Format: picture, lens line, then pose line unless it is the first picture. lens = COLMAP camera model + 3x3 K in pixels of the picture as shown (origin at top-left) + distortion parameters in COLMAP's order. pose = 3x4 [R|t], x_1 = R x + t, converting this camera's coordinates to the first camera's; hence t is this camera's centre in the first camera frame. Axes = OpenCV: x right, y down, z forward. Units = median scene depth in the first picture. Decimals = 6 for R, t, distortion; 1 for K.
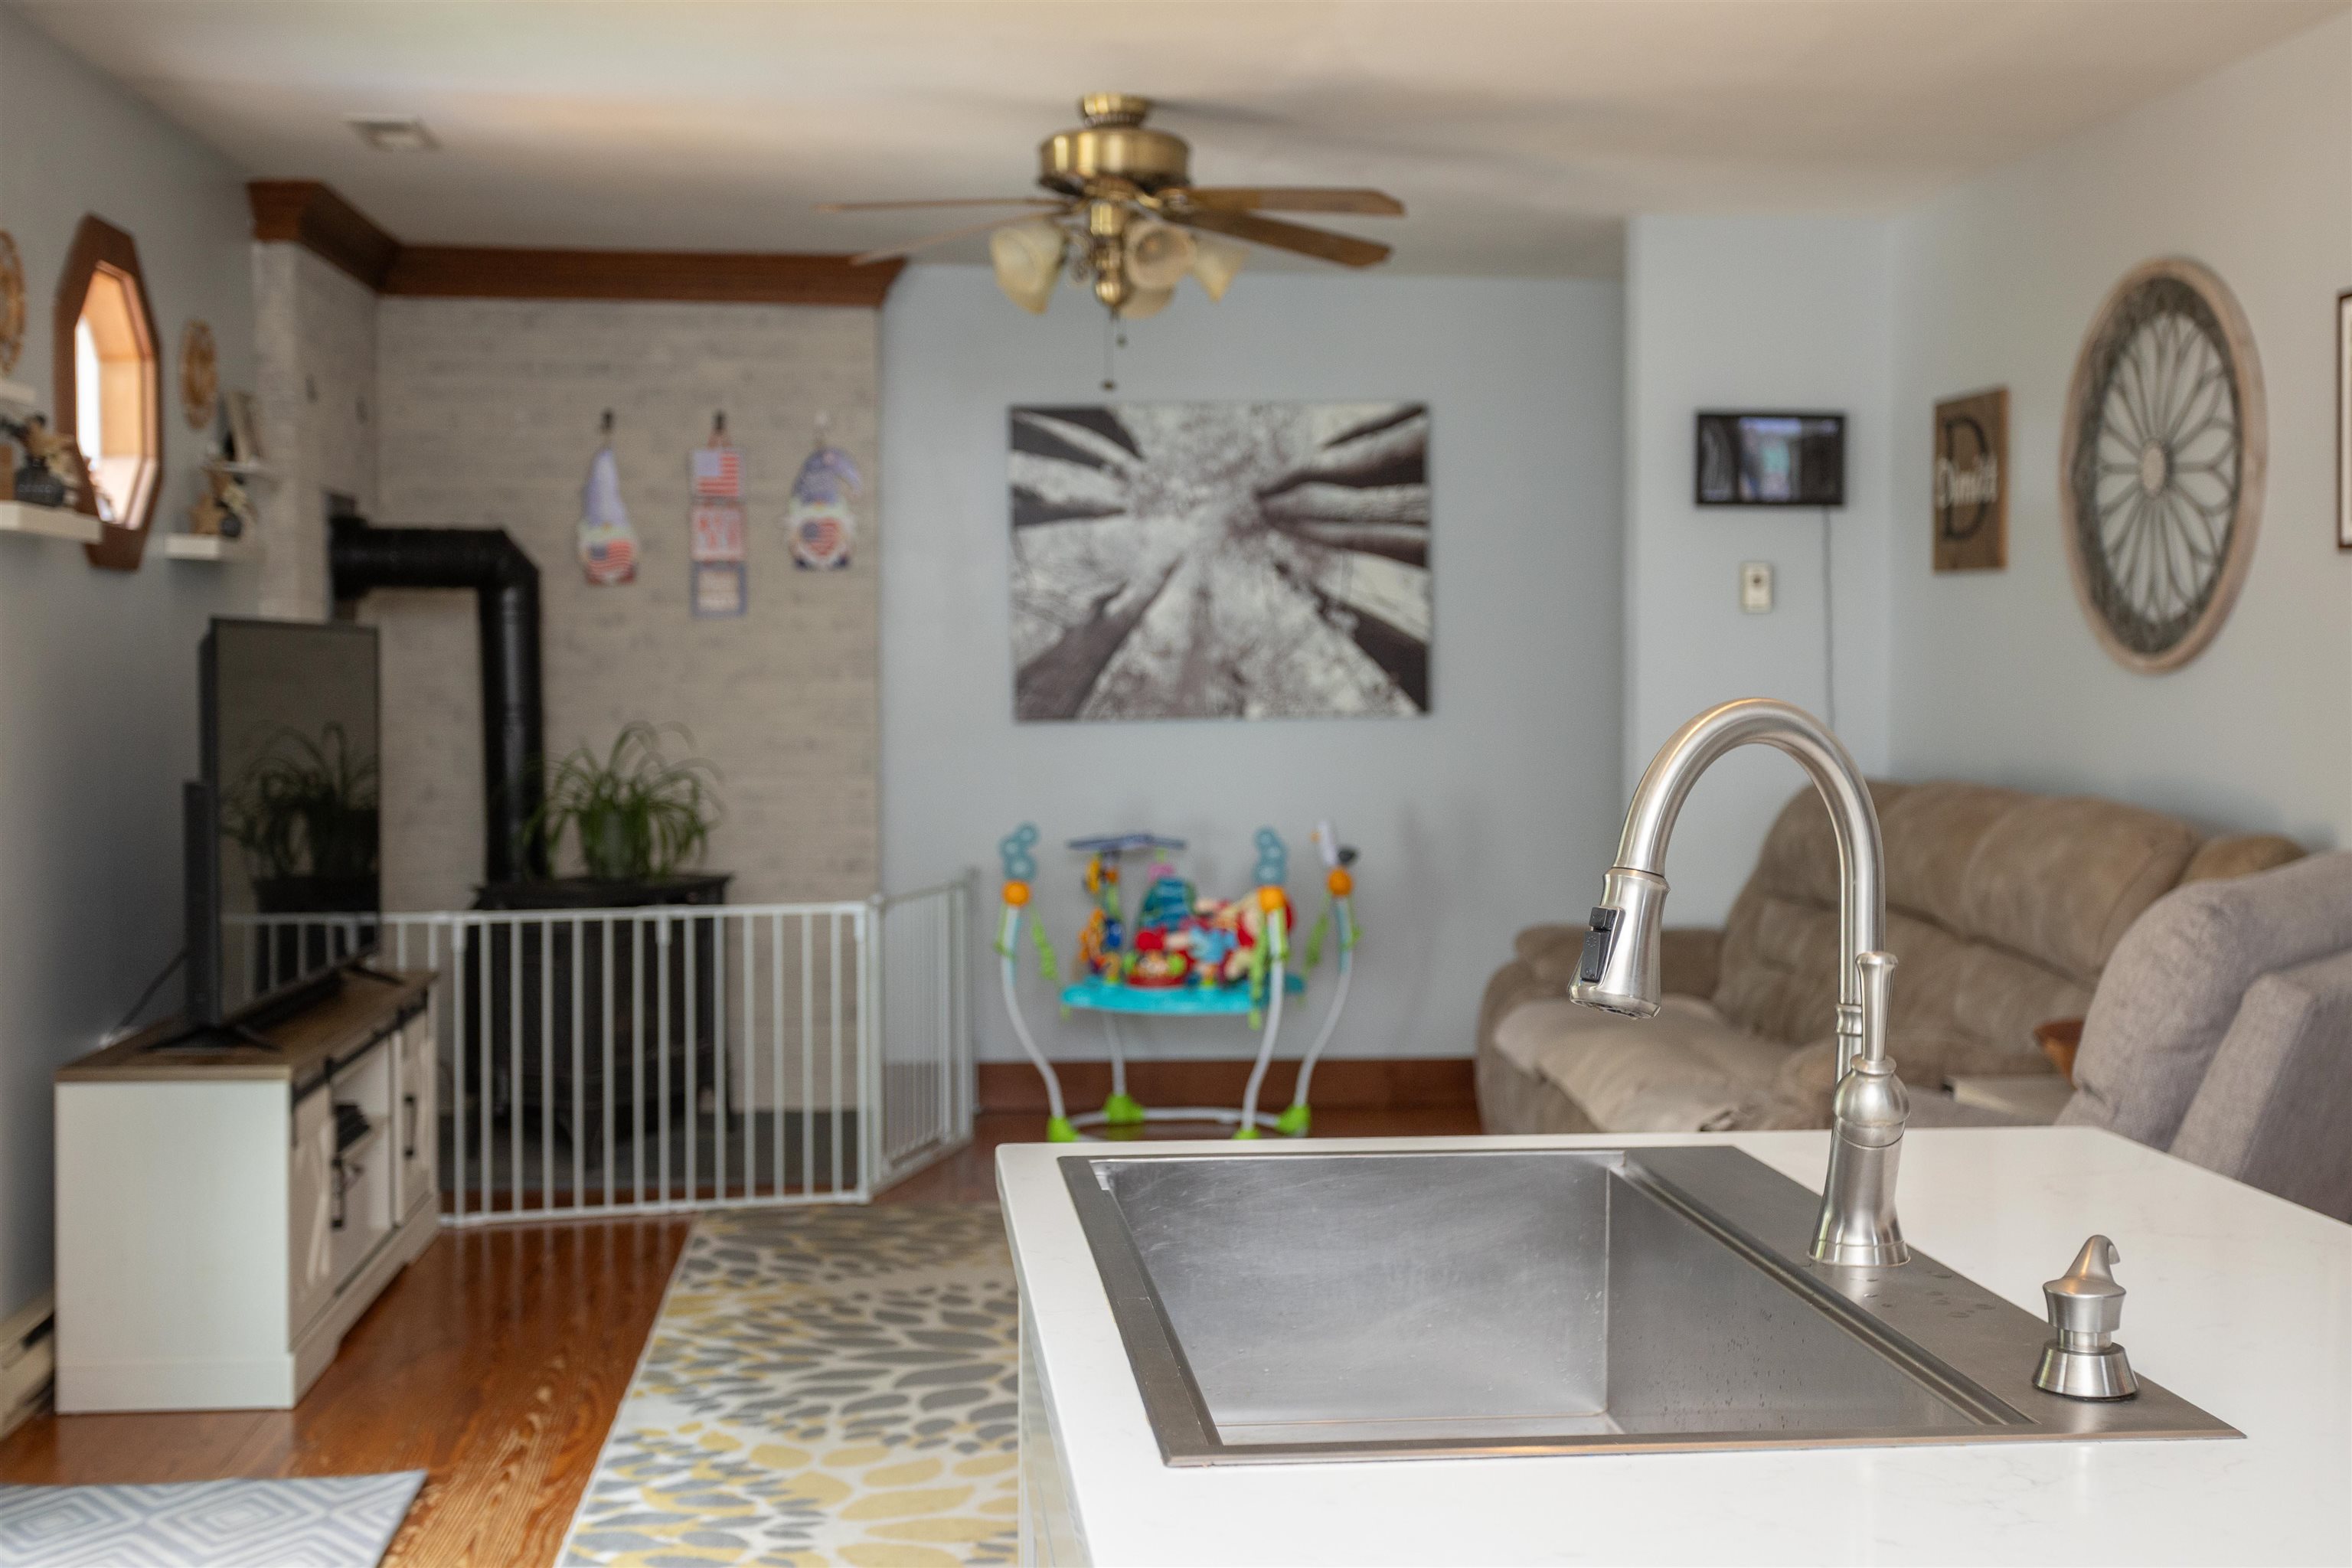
lens RADIAL K [[2632.4, 0, 1172.2], [0, 2632.4, 780.1], [0, 0, 1]] dist [0.026327, 0.000000]
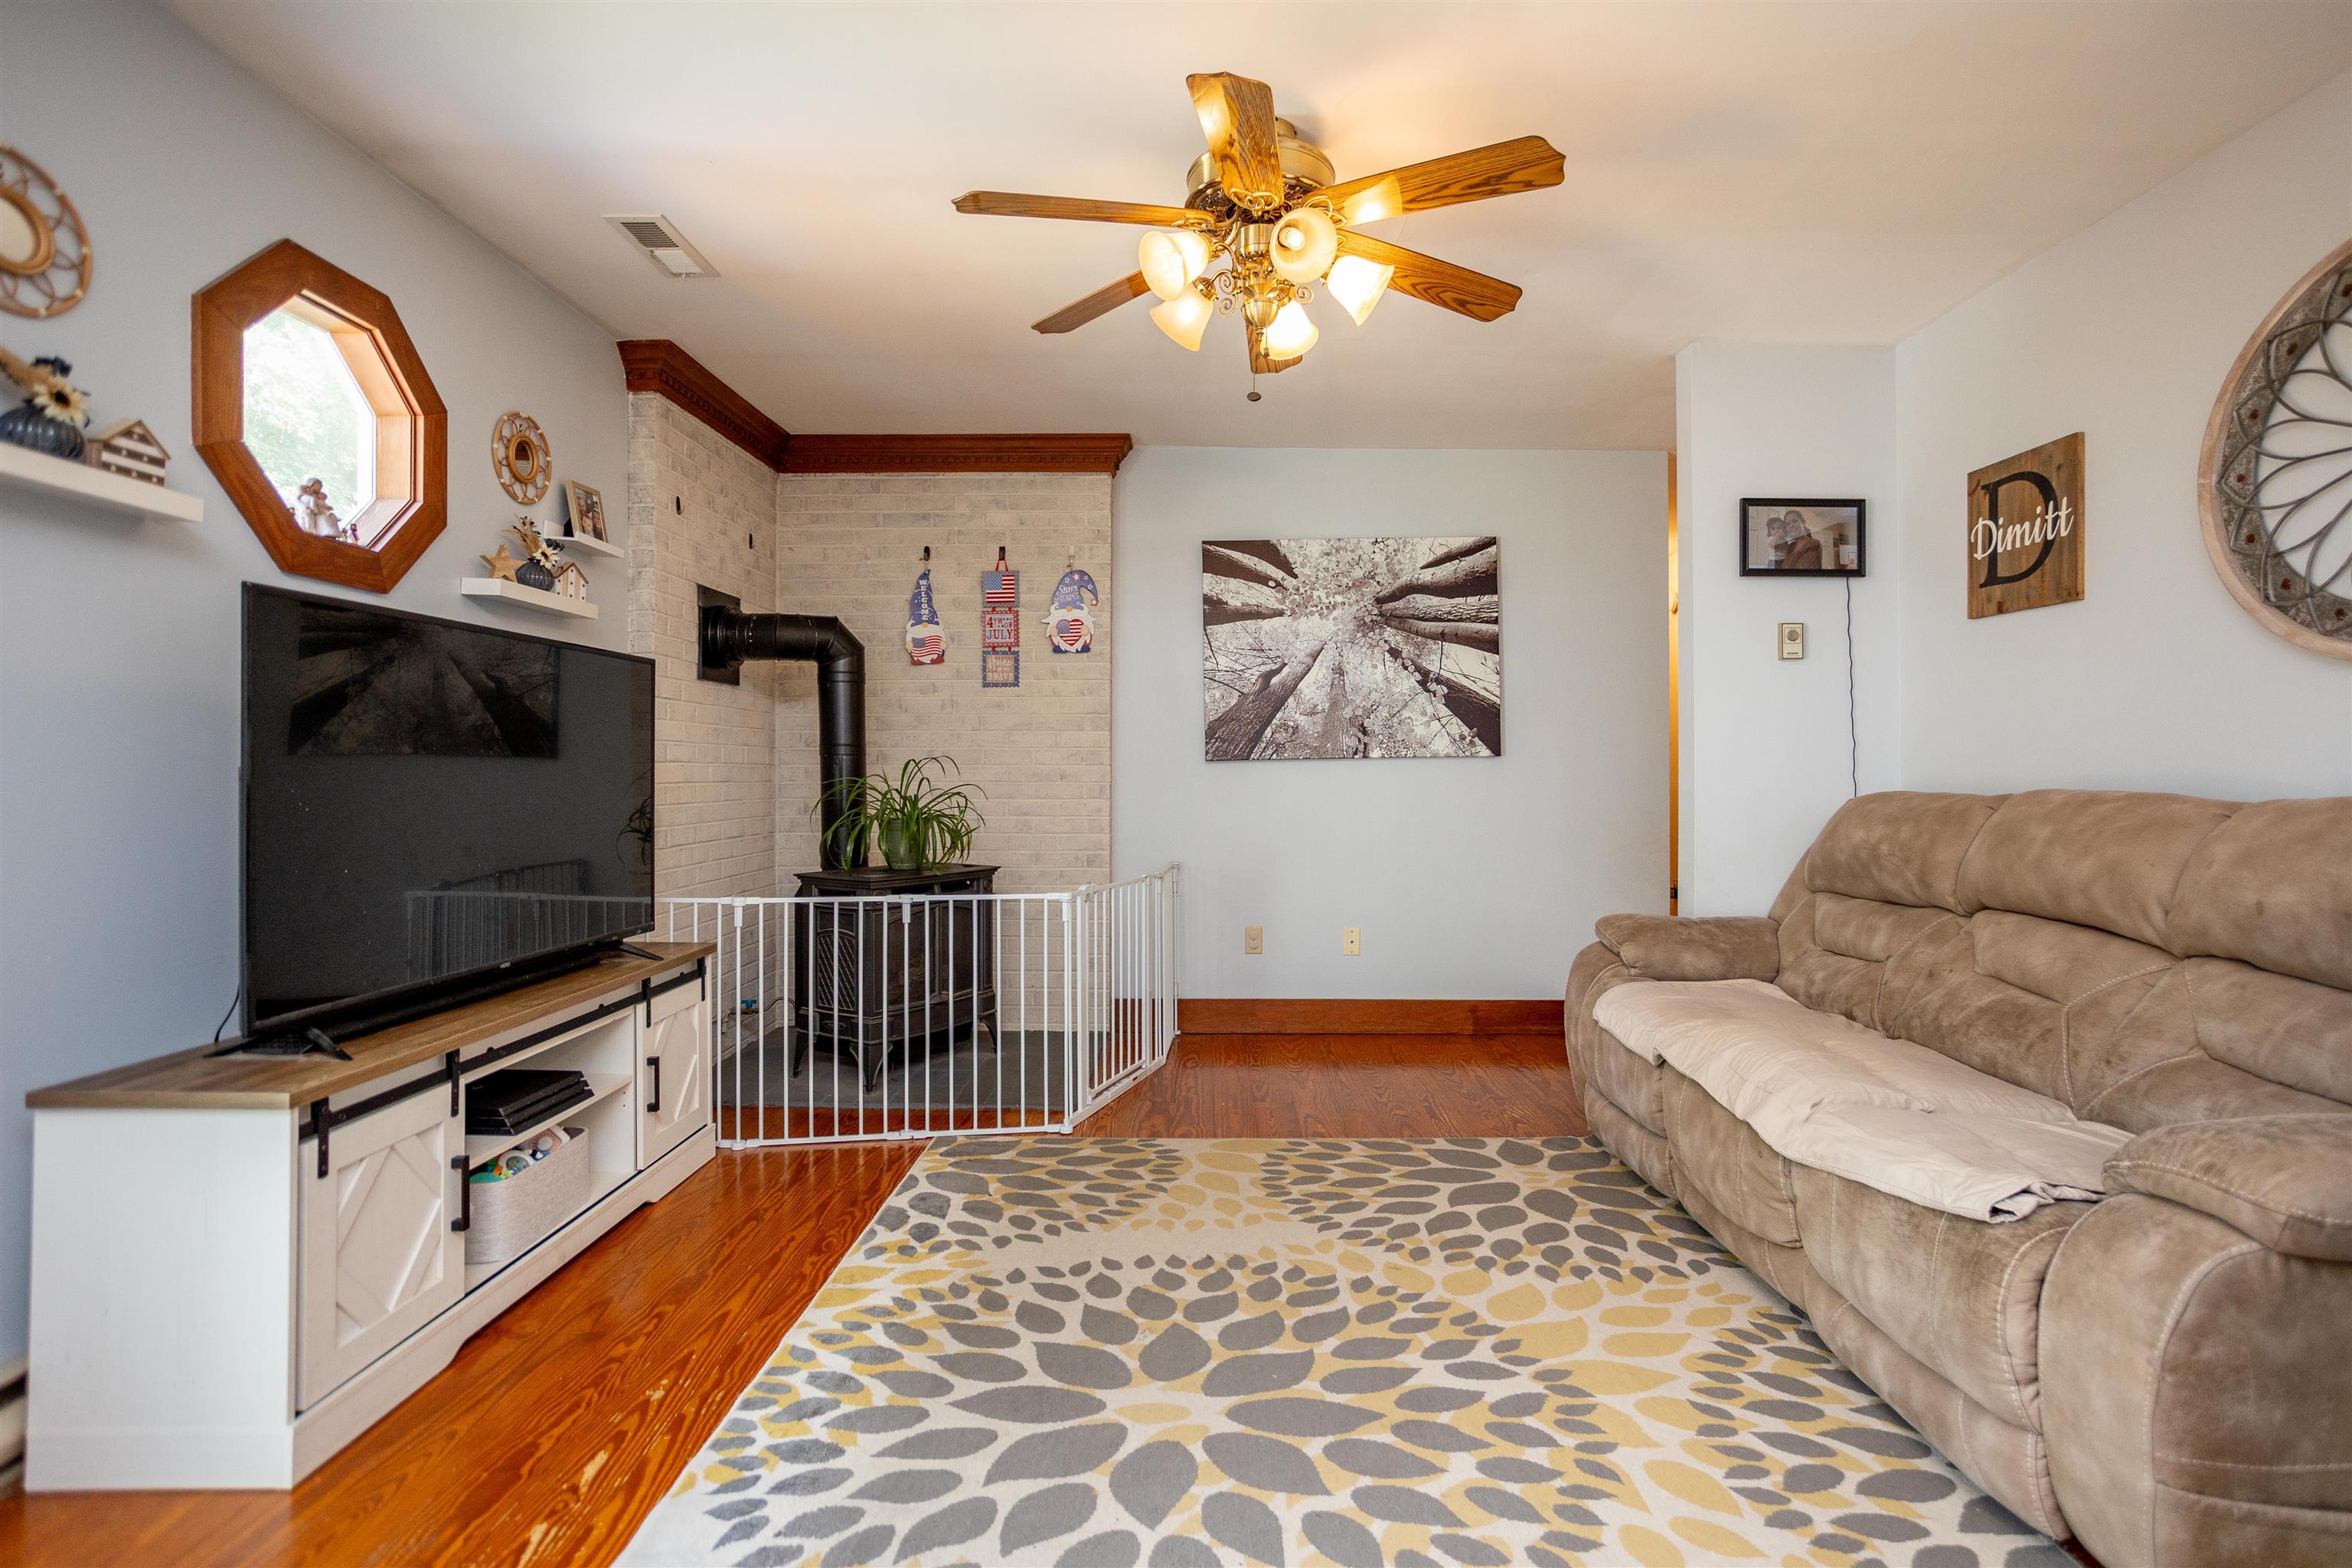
lens RADIAL K [[1149.6, 0, 1193.8], [0, 1149.6, 784.7], [0, 0, 1]] dist [-0.020022, 0.016374]
pose [[0.994321, 0.000784, -0.106416, 0.000047], [-0.004190, 0.999486, -0.031787, 0.010983], [0.106336, 0.032052, 0.993813, 0.386973]]
